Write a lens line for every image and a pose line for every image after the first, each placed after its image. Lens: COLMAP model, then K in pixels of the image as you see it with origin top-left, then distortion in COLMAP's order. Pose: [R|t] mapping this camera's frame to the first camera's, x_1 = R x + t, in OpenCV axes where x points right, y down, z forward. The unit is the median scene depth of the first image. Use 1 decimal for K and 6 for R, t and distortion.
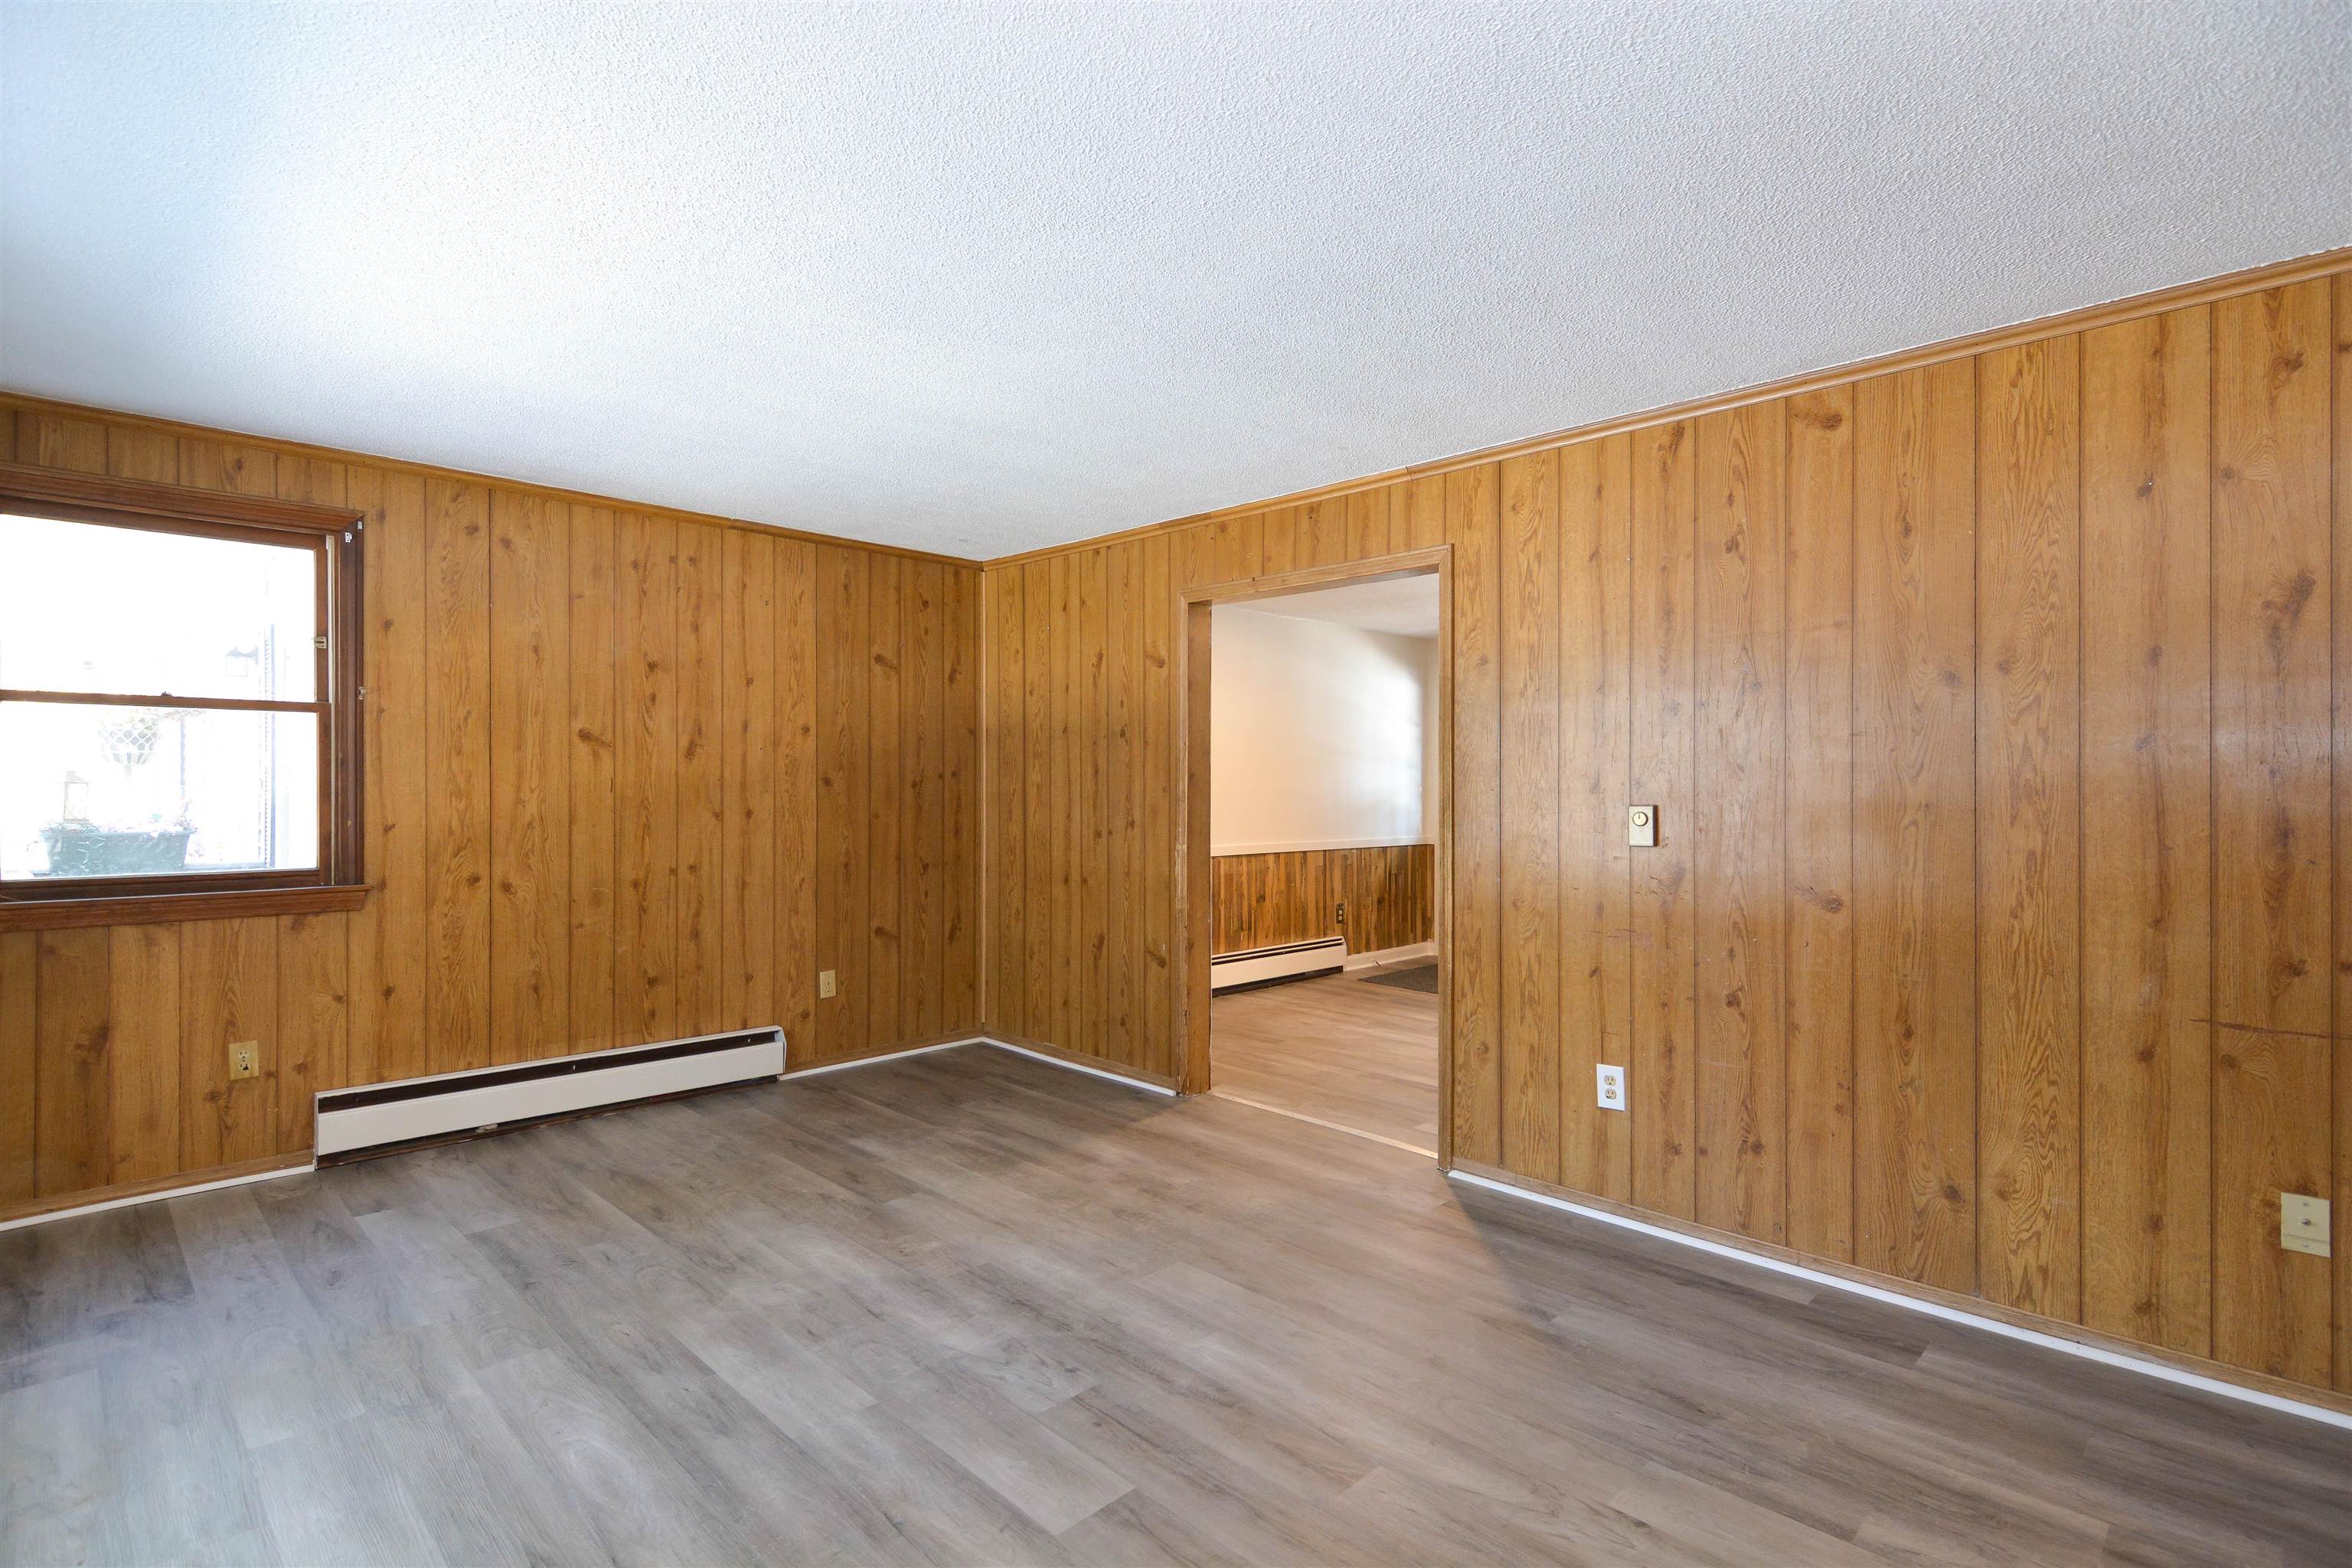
lens RADIAL K [[1123.9, 0, 1183.4], [0, 1123.9, 794.1], [0, 0, 1]] dist [0.021359, -0.011160]
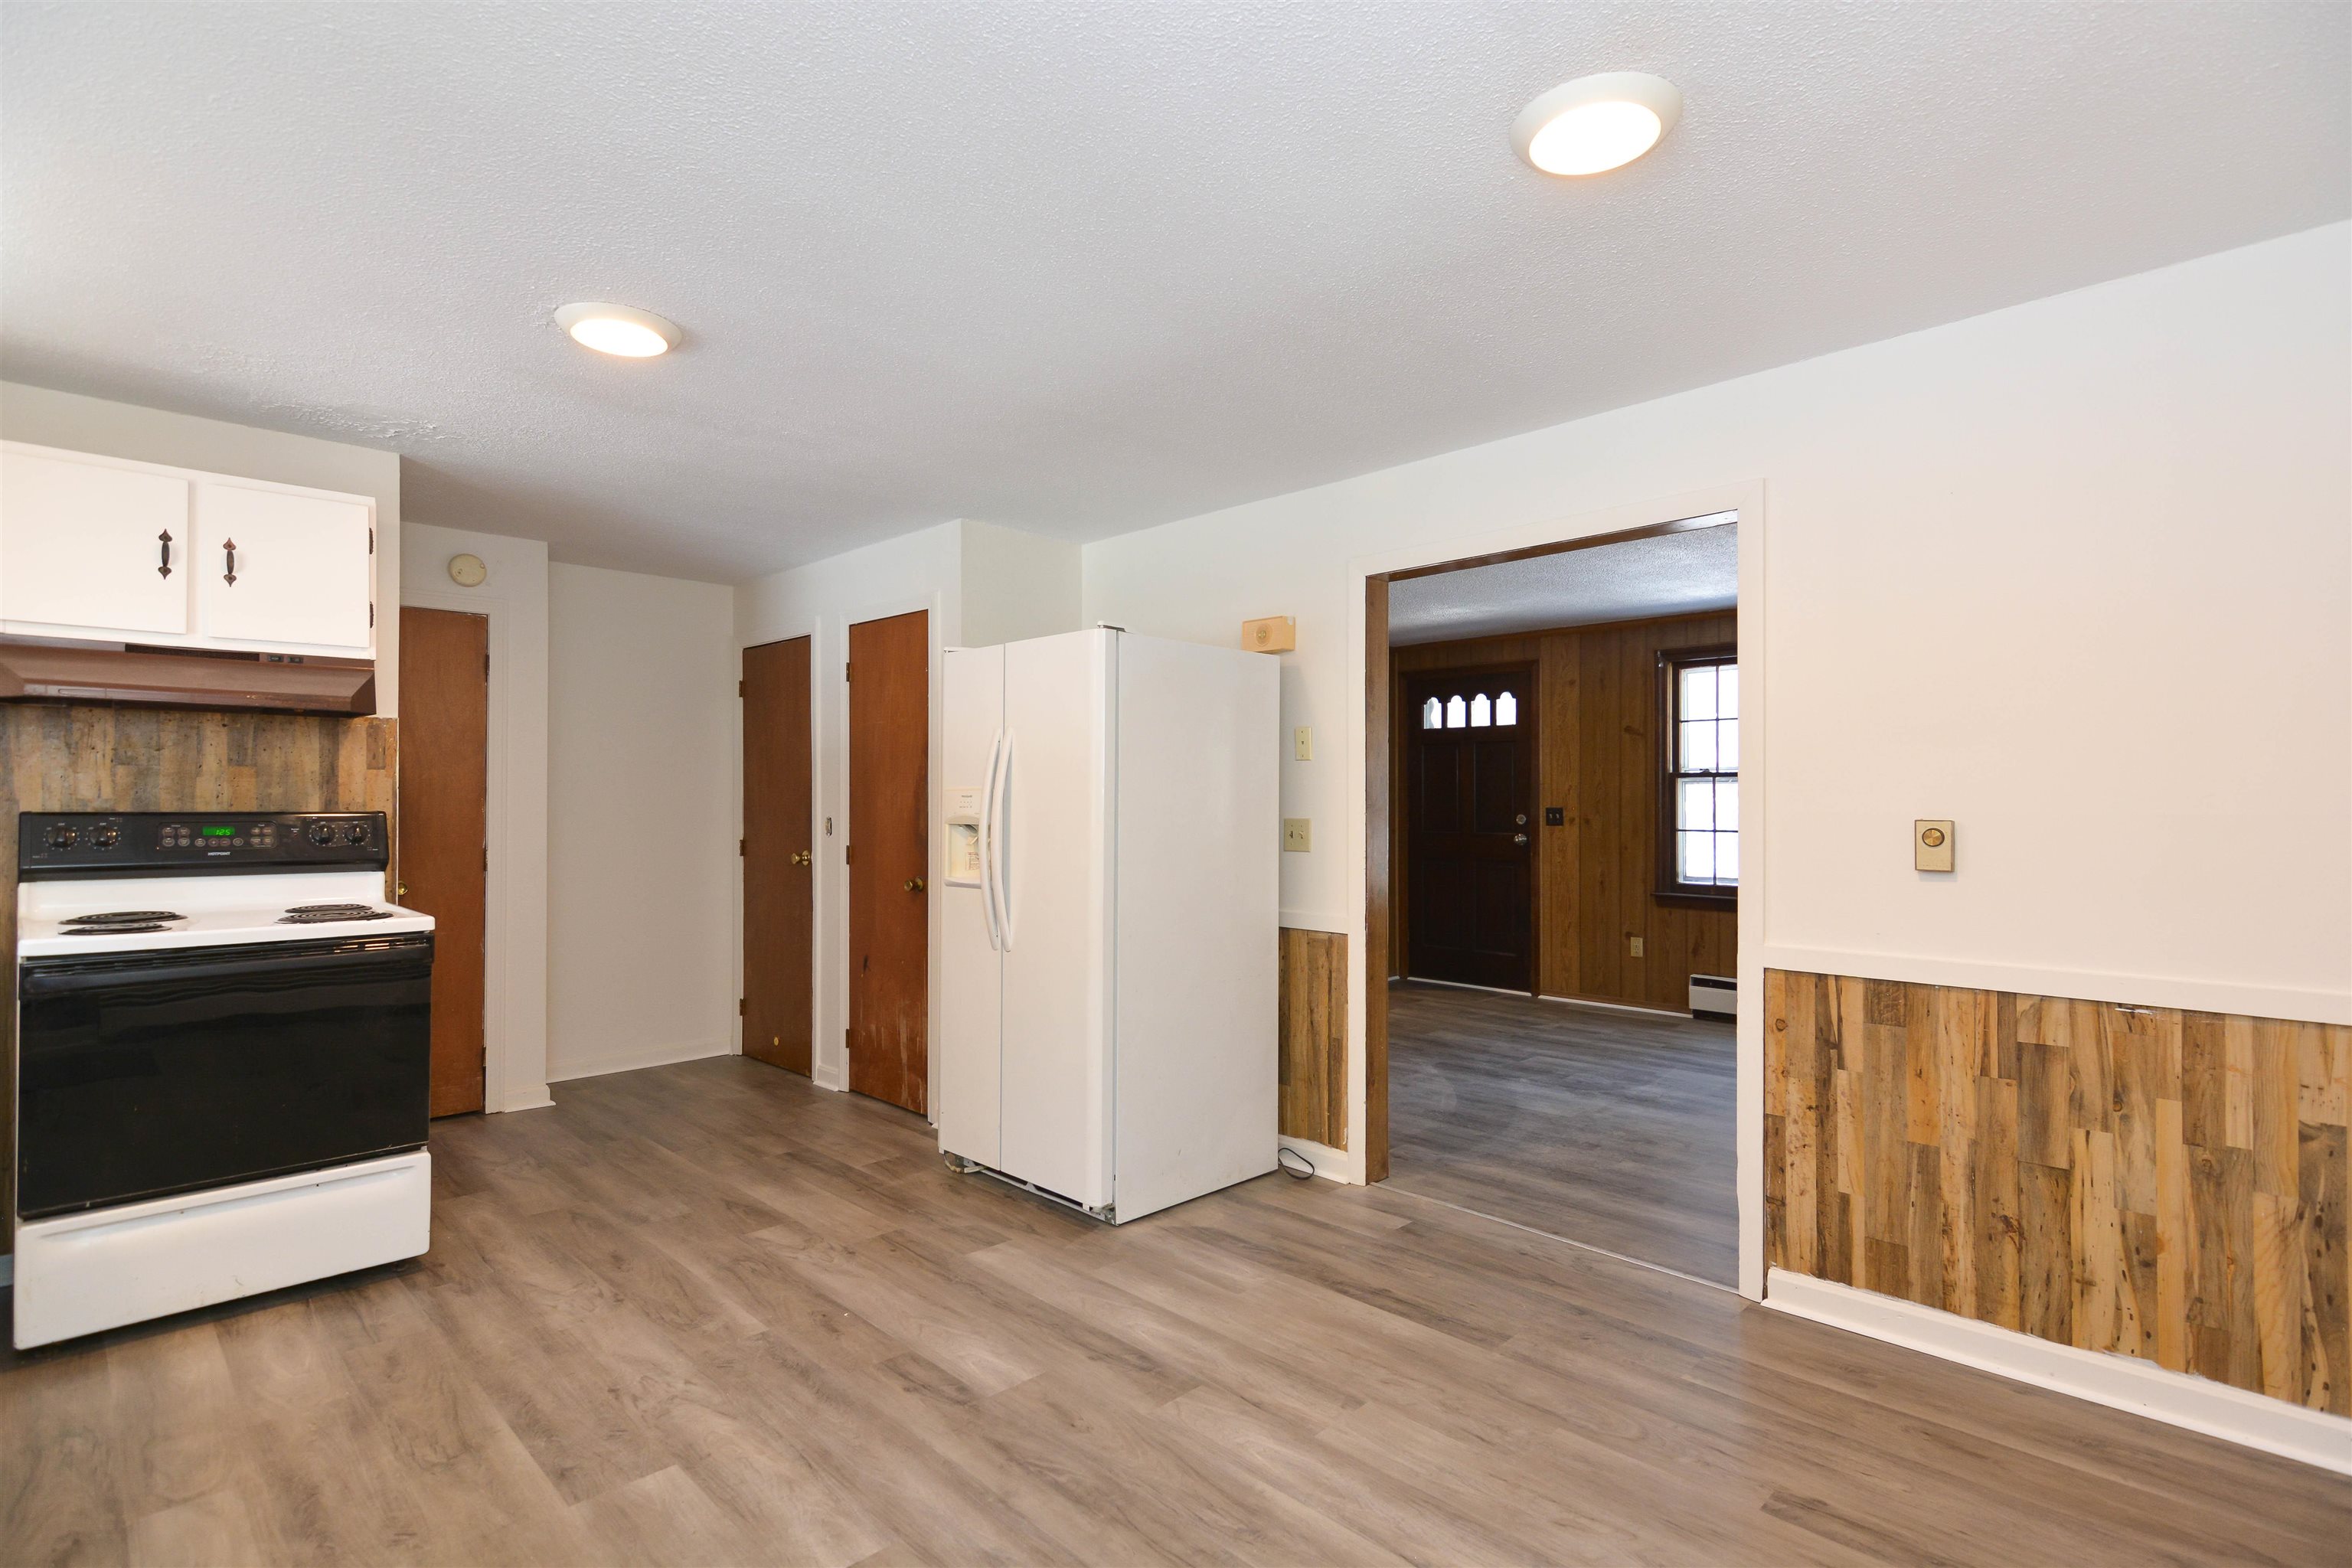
lens RADIAL K [[1138.4, 0, 1182.4], [0, 1138.4, 791.6], [0, 0, 1]] dist [0.020922, -0.010339]
pose [[-0.999979, -0.003777, 0.005174, 0.384422], [-0.003782, 0.999992, -0.000947, -0.012121], [-0.005170, -0.000967, -0.999986, 1.913579]]
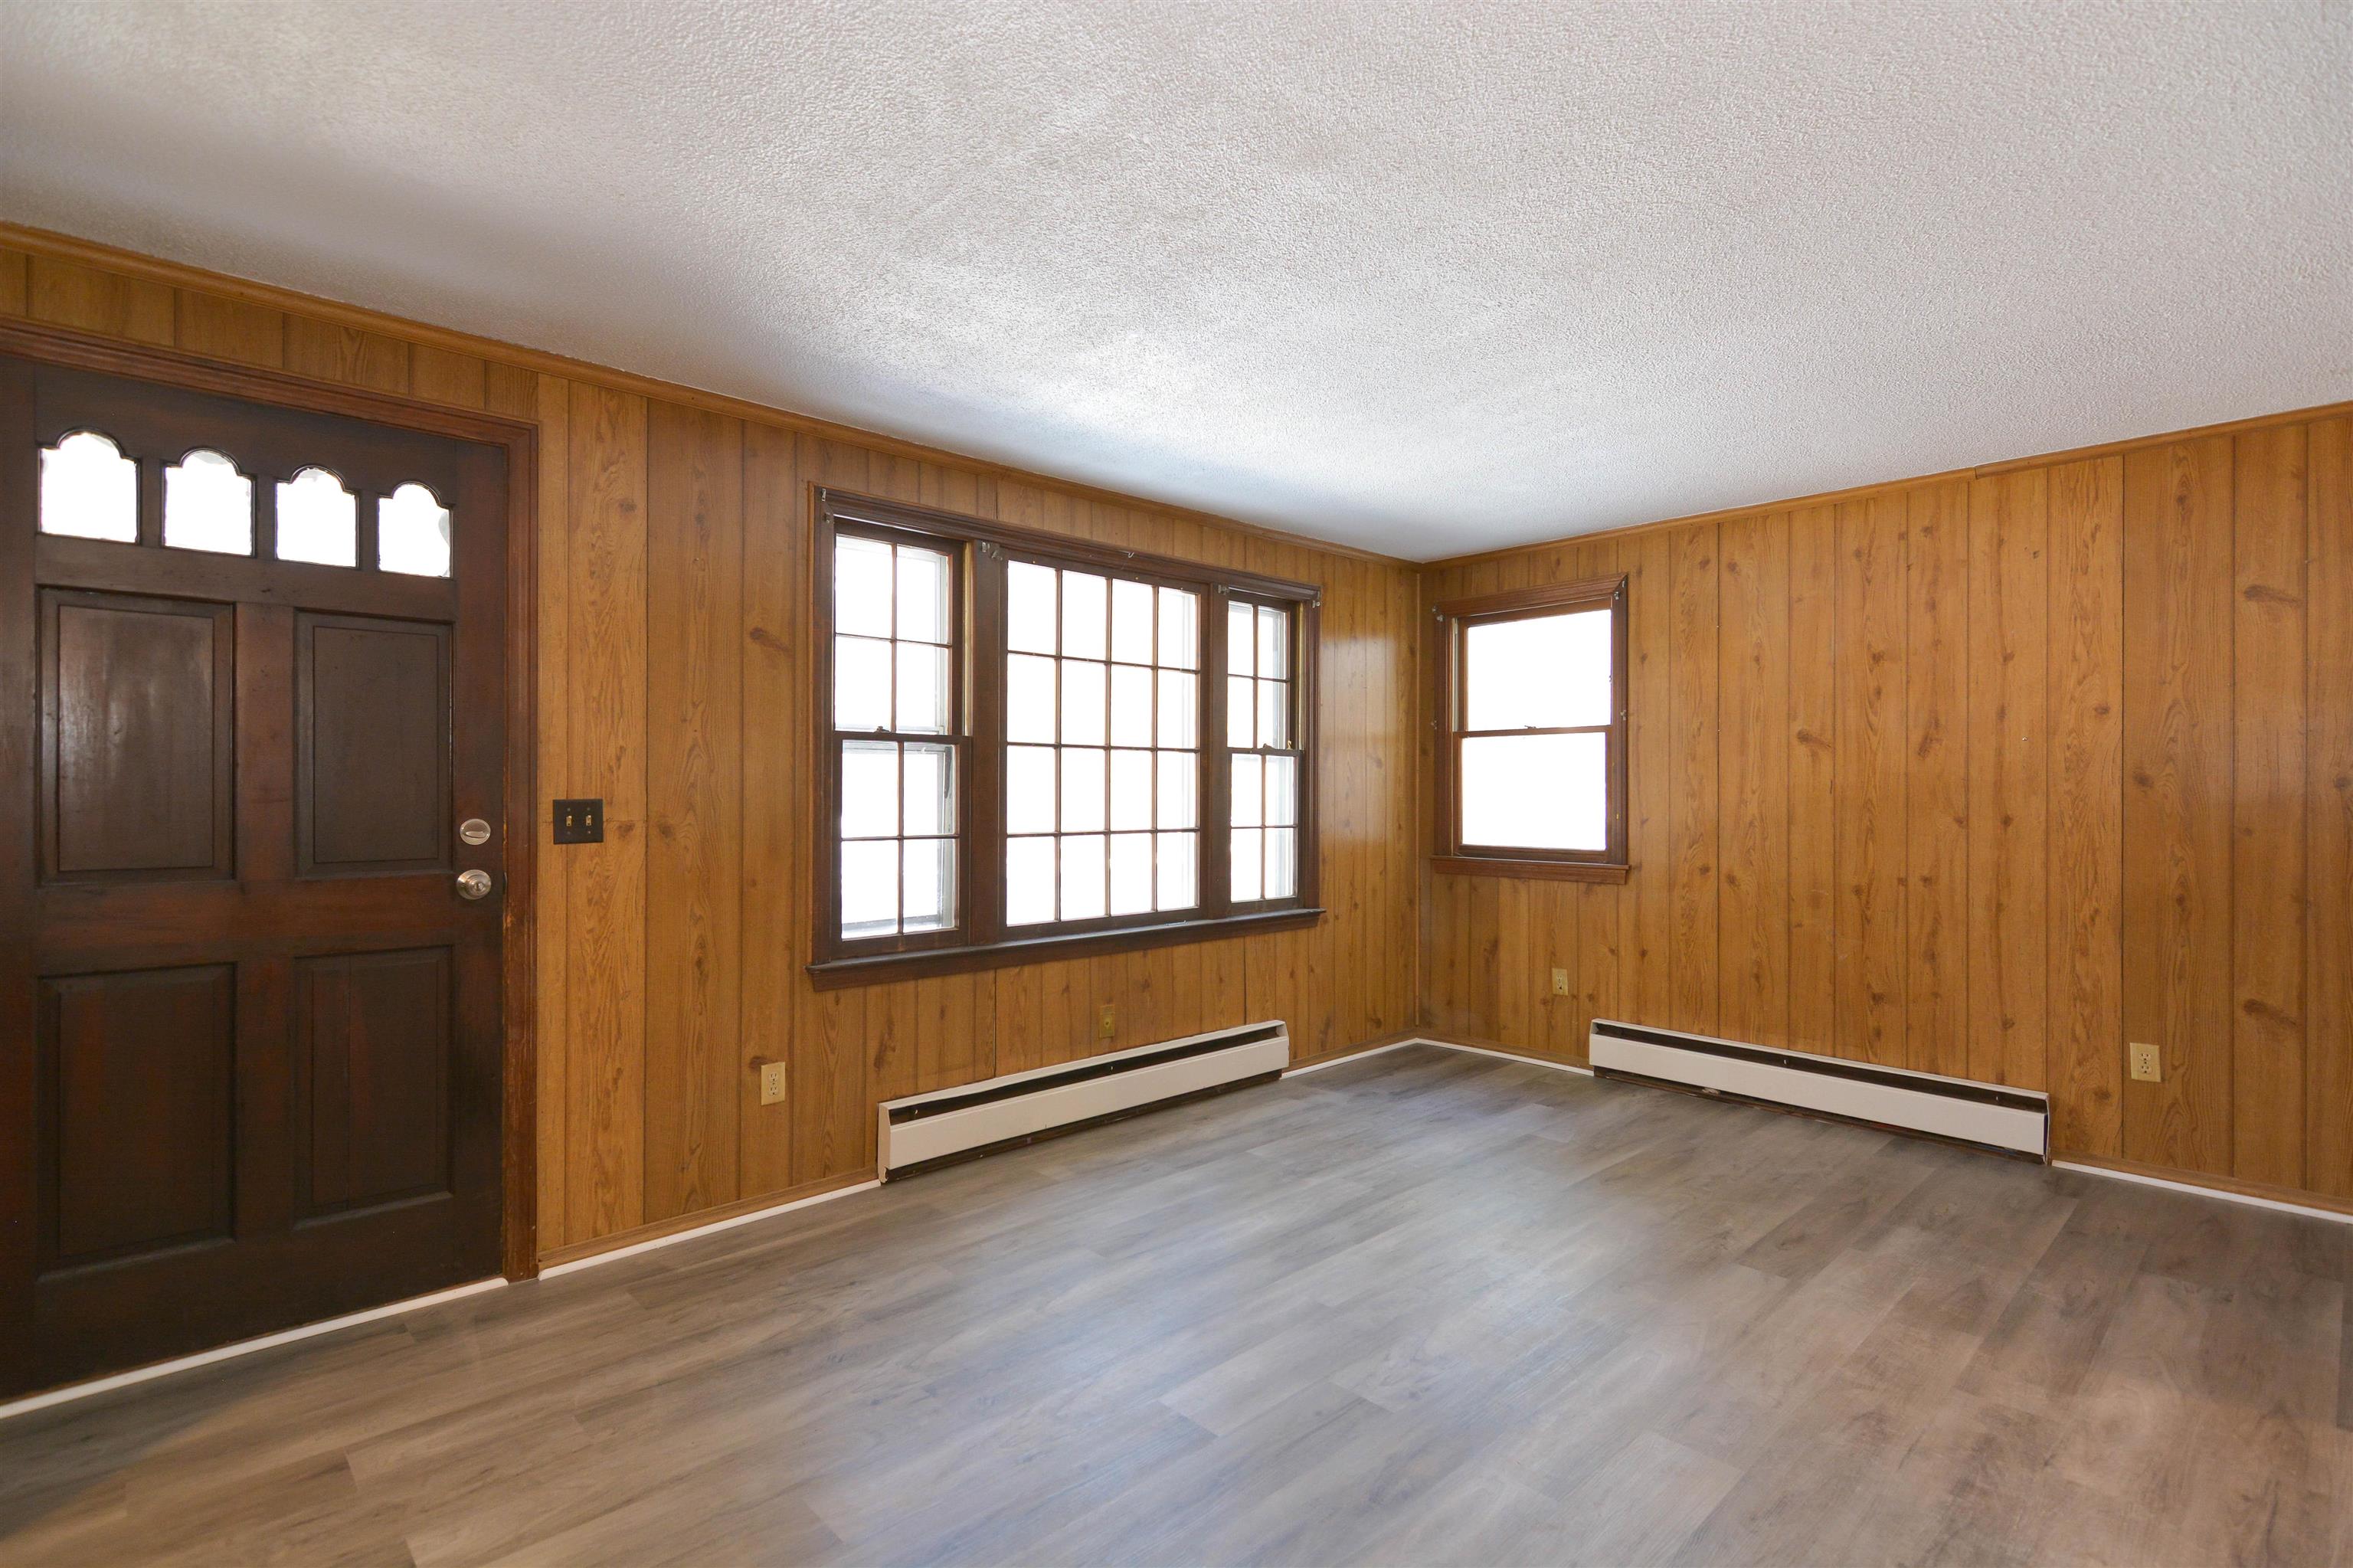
lens RADIAL K [[1124.4, 0, 1183.9], [0, 1124.4, 794.1], [0, 0, 1]] dist [0.021359, -0.011160]
pose [[-0.029442, 0.001166, -0.999566, 0.530046], [-0.007289, 0.999972, 0.001381, 0.001788], [0.999540, 0.007326, -0.029433, 0.511577]]
